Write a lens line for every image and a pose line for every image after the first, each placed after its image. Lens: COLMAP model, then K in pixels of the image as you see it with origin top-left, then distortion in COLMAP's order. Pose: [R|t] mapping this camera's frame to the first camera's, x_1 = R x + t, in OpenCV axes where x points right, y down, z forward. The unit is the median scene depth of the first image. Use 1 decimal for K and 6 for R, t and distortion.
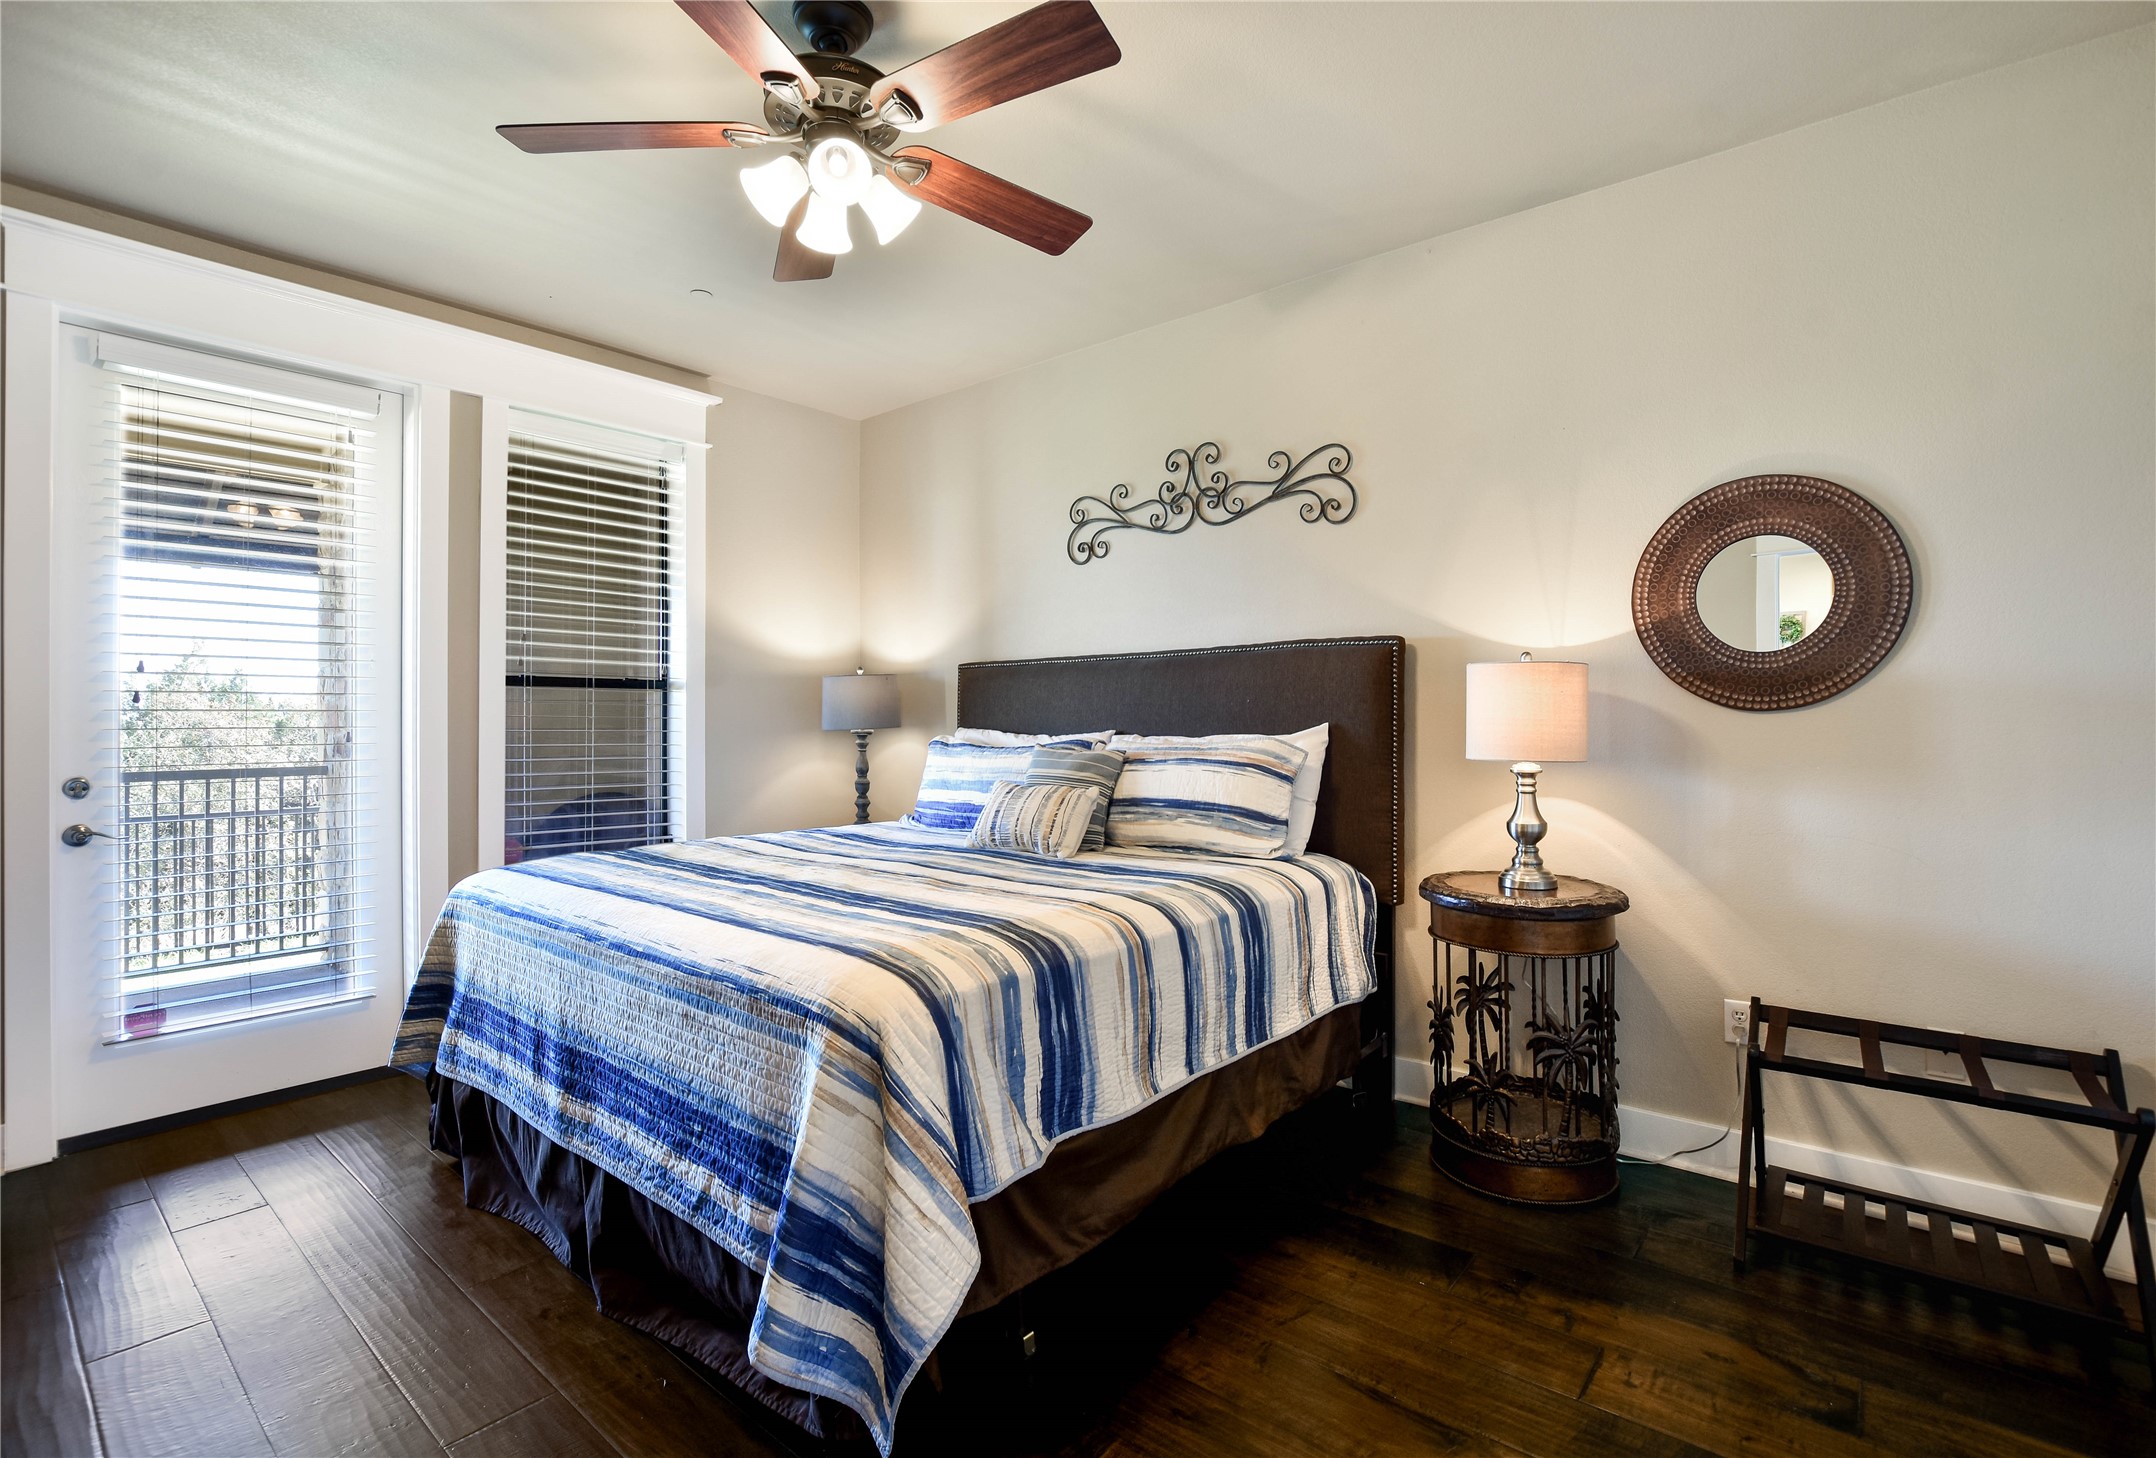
lens RADIAL K [[964.5, 0, 1069.0], [0, 964.5, 715.1], [0, 0, 1]] dist [-0.029156, 0.000513]
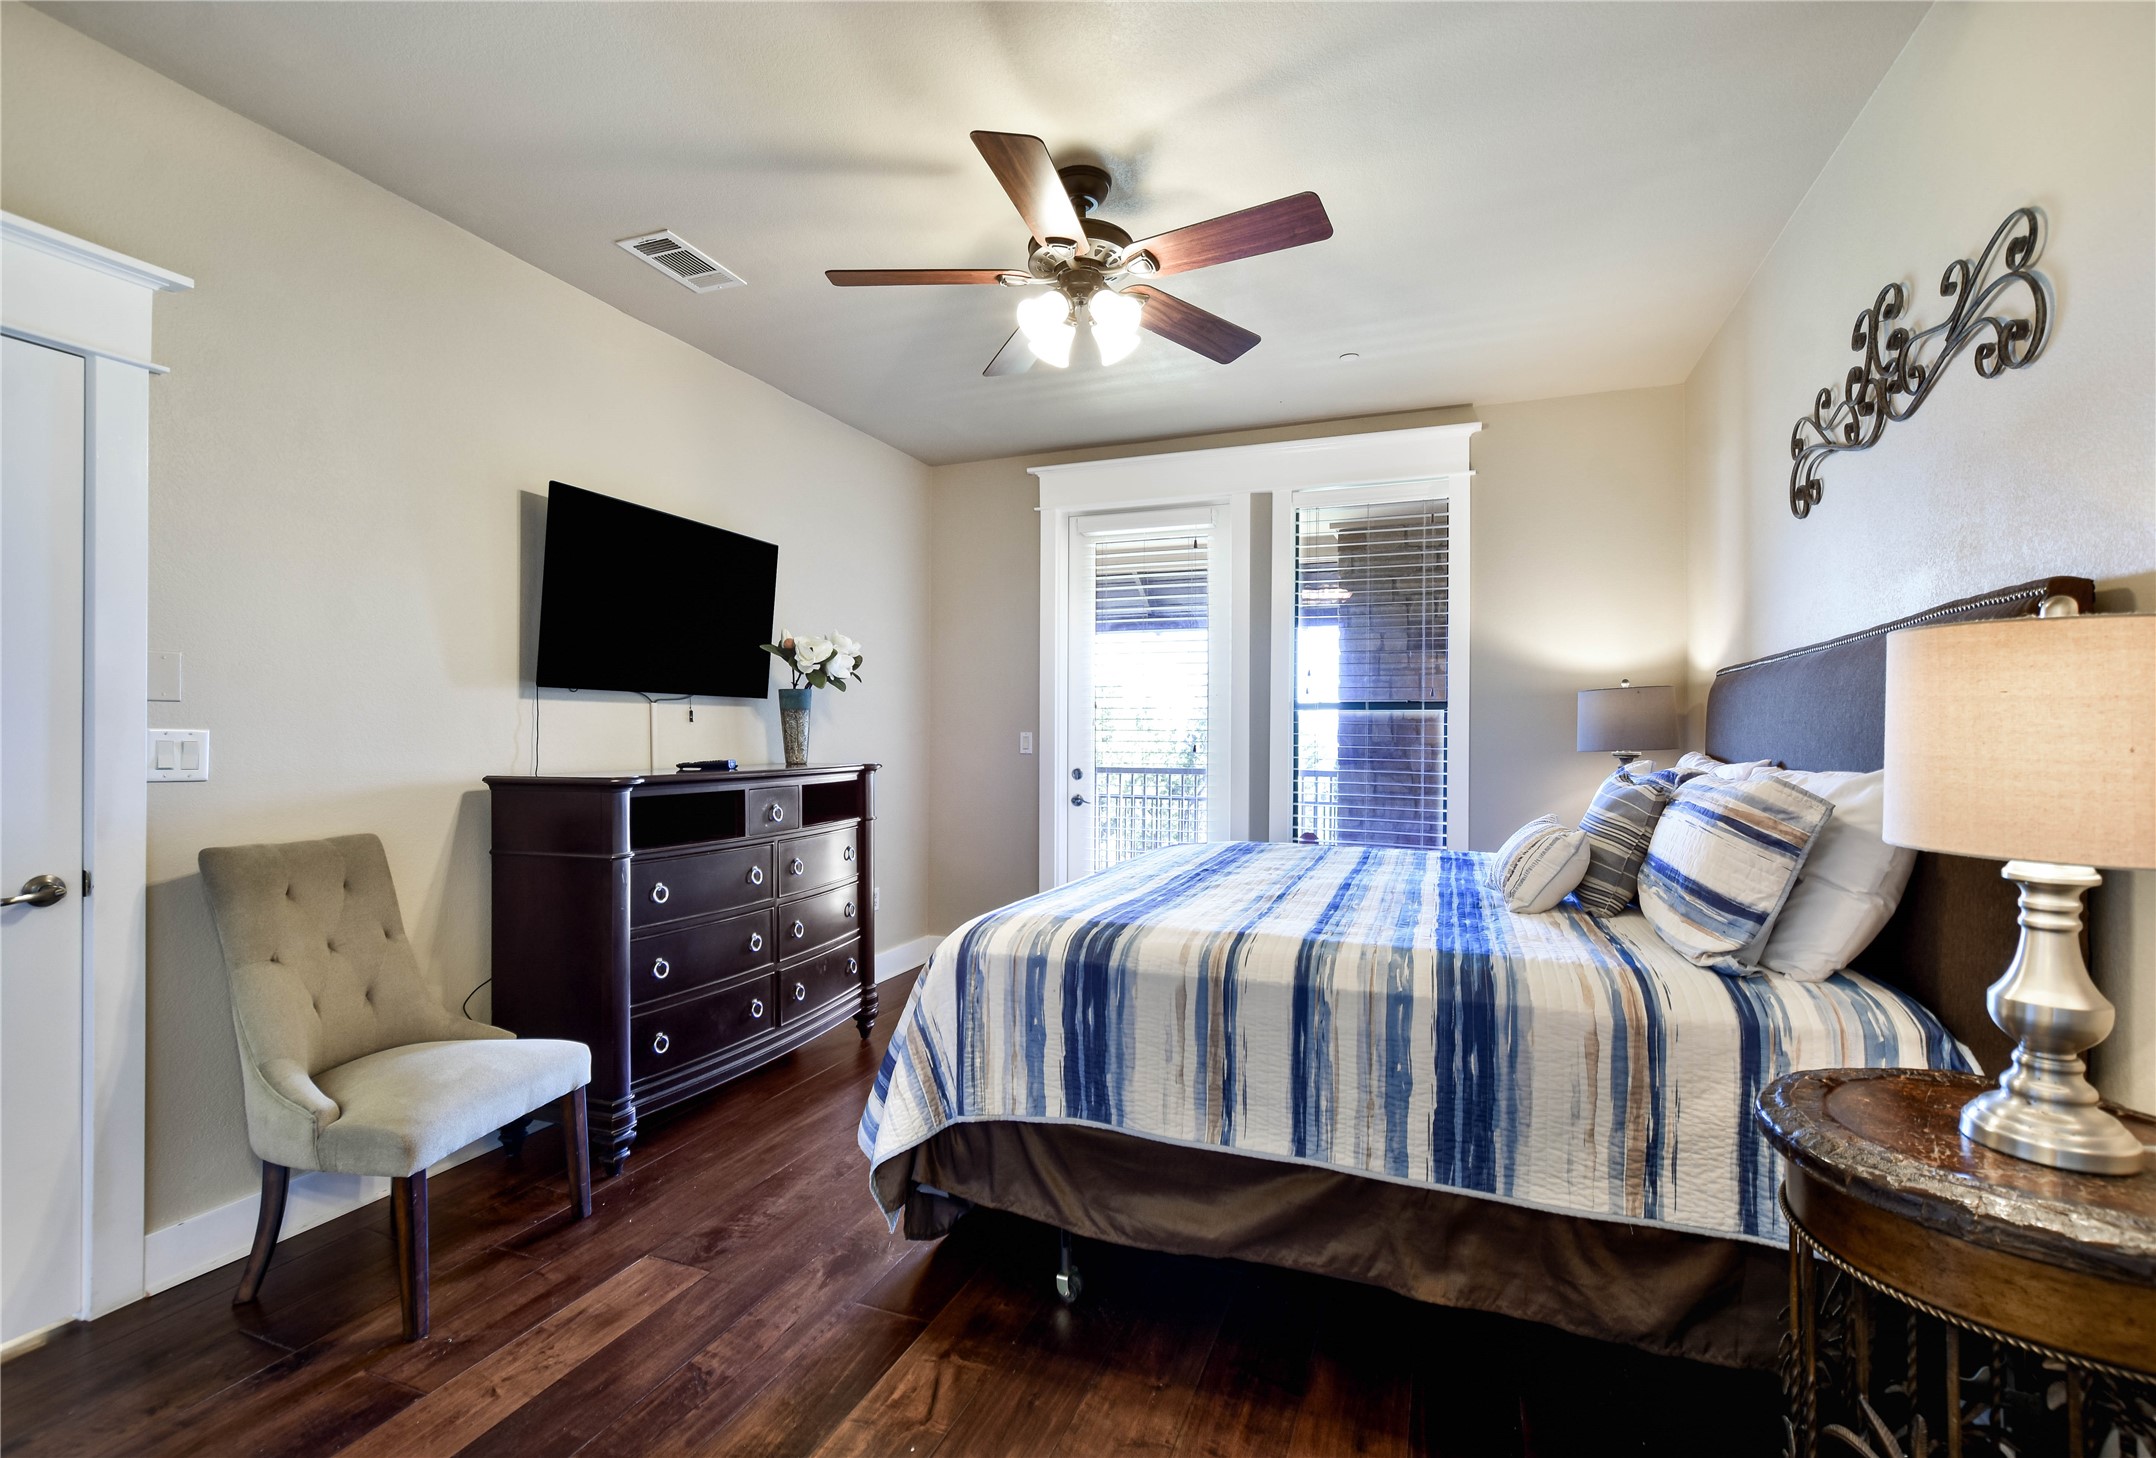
lens RADIAL K [[944.5, 0, 1110.5], [0, 944.5, 732.0], [0, 0, 1]] dist [-0.000203, -0.000011]
pose [[0.340981, 0.001131, -0.940070, 0.583034], [0.000576, 0.999999, 0.001412, -0.005546], [0.940070, -0.001023, 0.340980, 0.371282]]
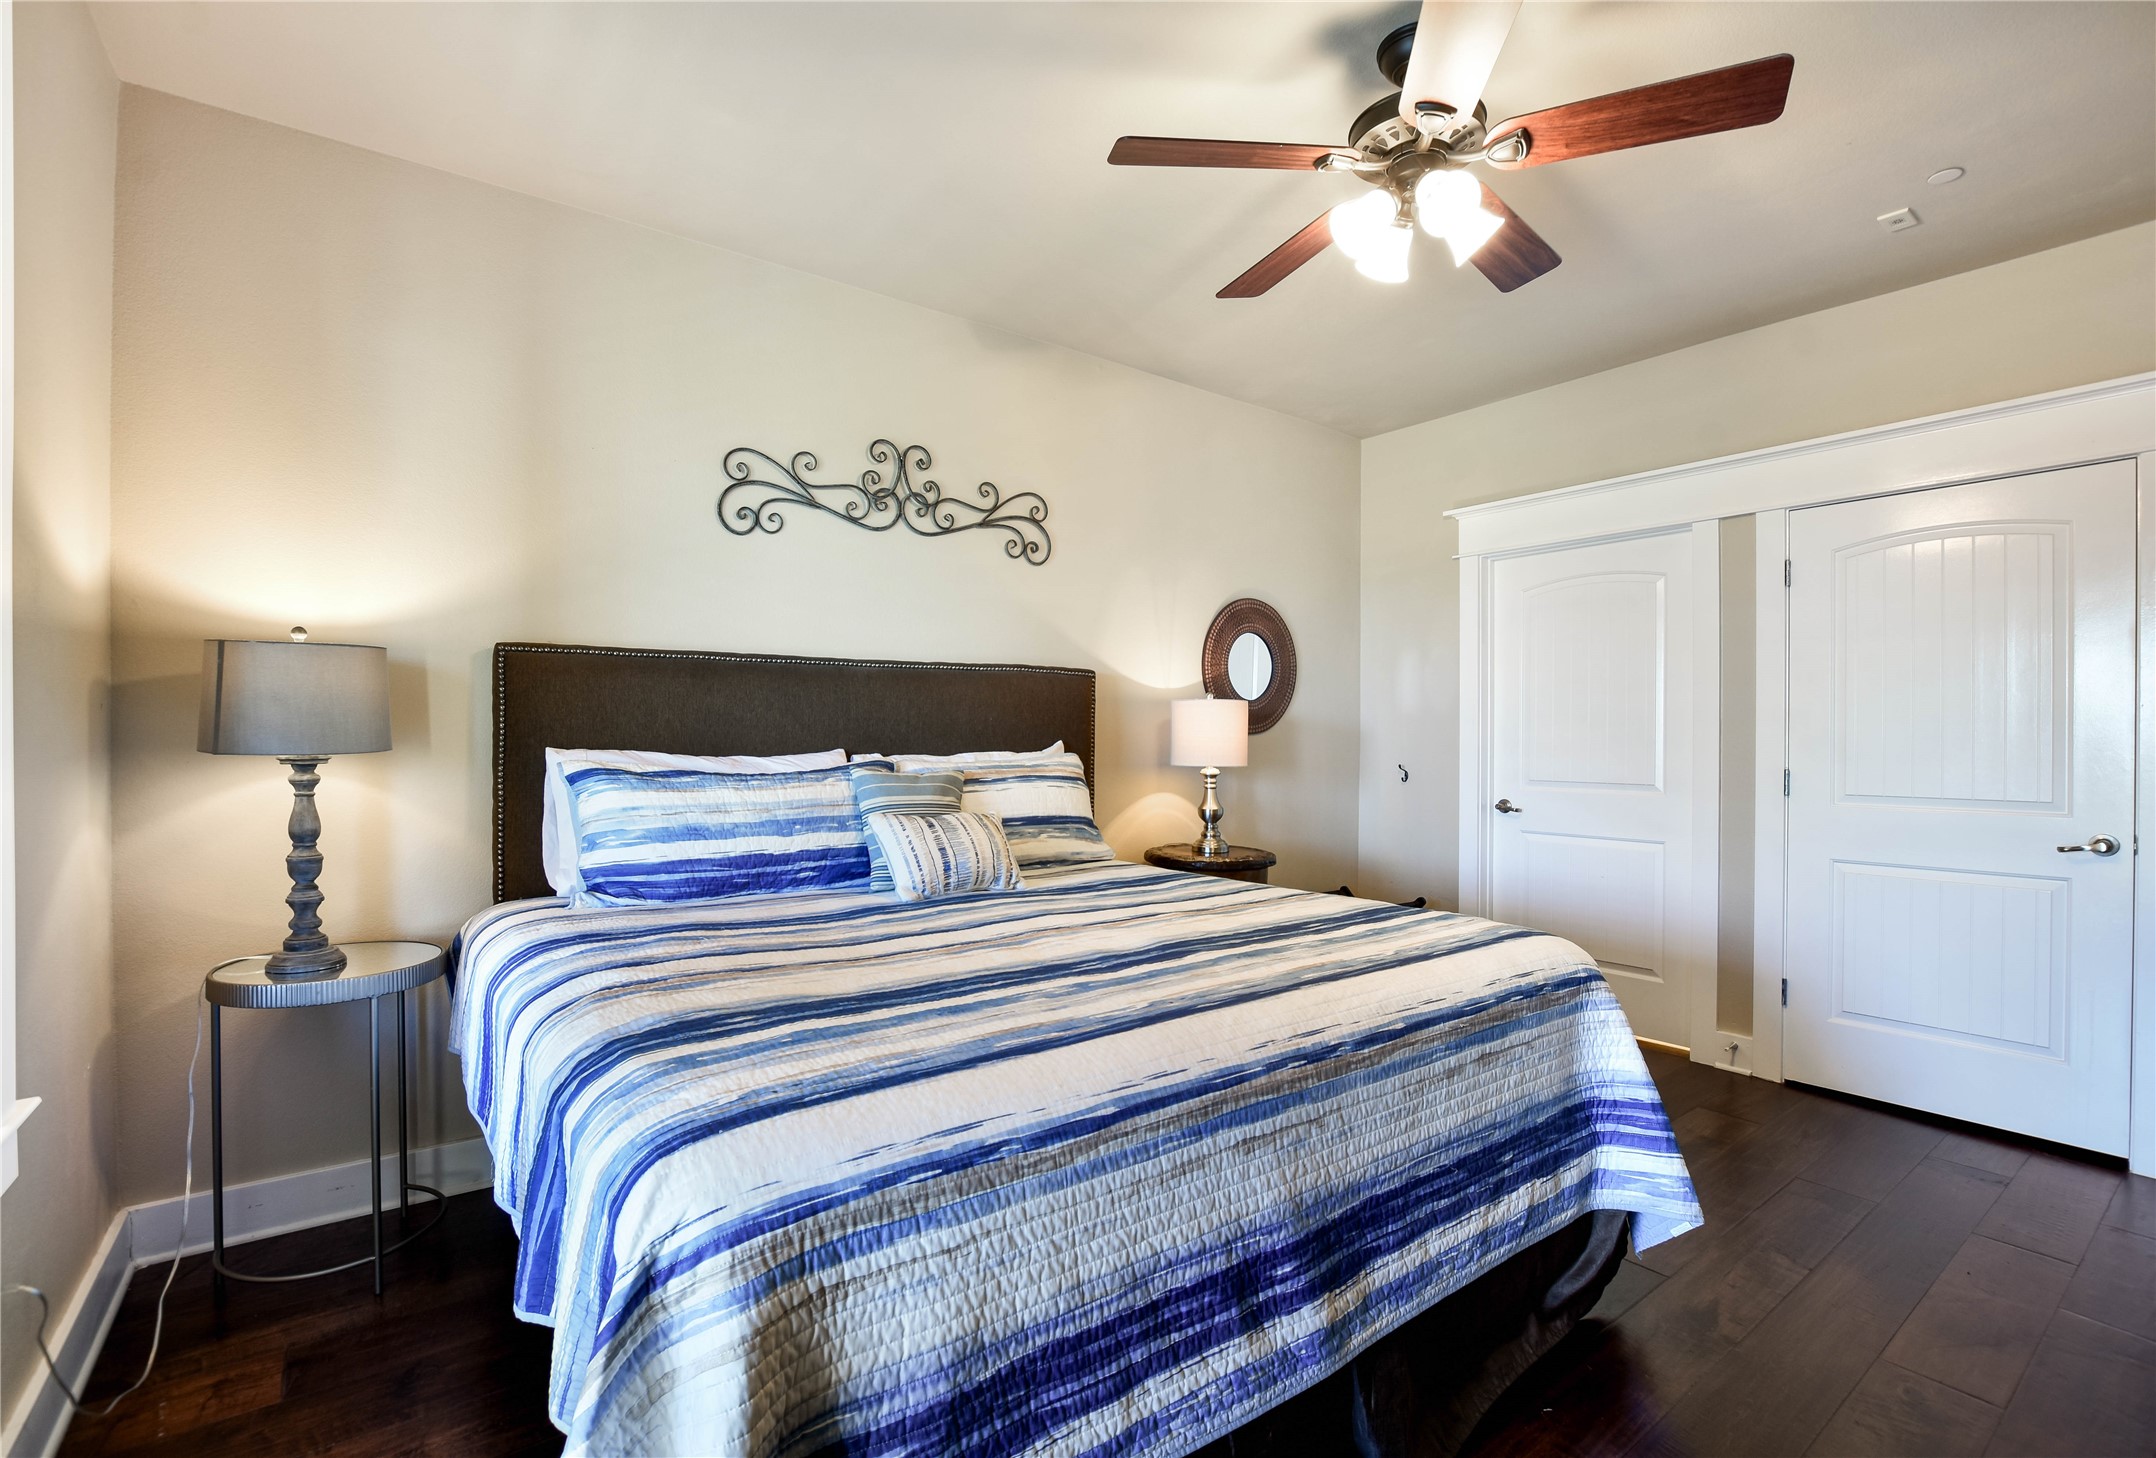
lens RADIAL K [[967.0, 0, 1078.0], [0, 967.0, 729.0], [0, 0, 1]] dist [-0.030282, 0.000125]
pose [[0.244142, 0.009776, 0.969690, -0.810148], [-0.009239, 0.999927, -0.007755, 0.003439], [-0.969696, -0.007066, 0.244214, 0.667377]]
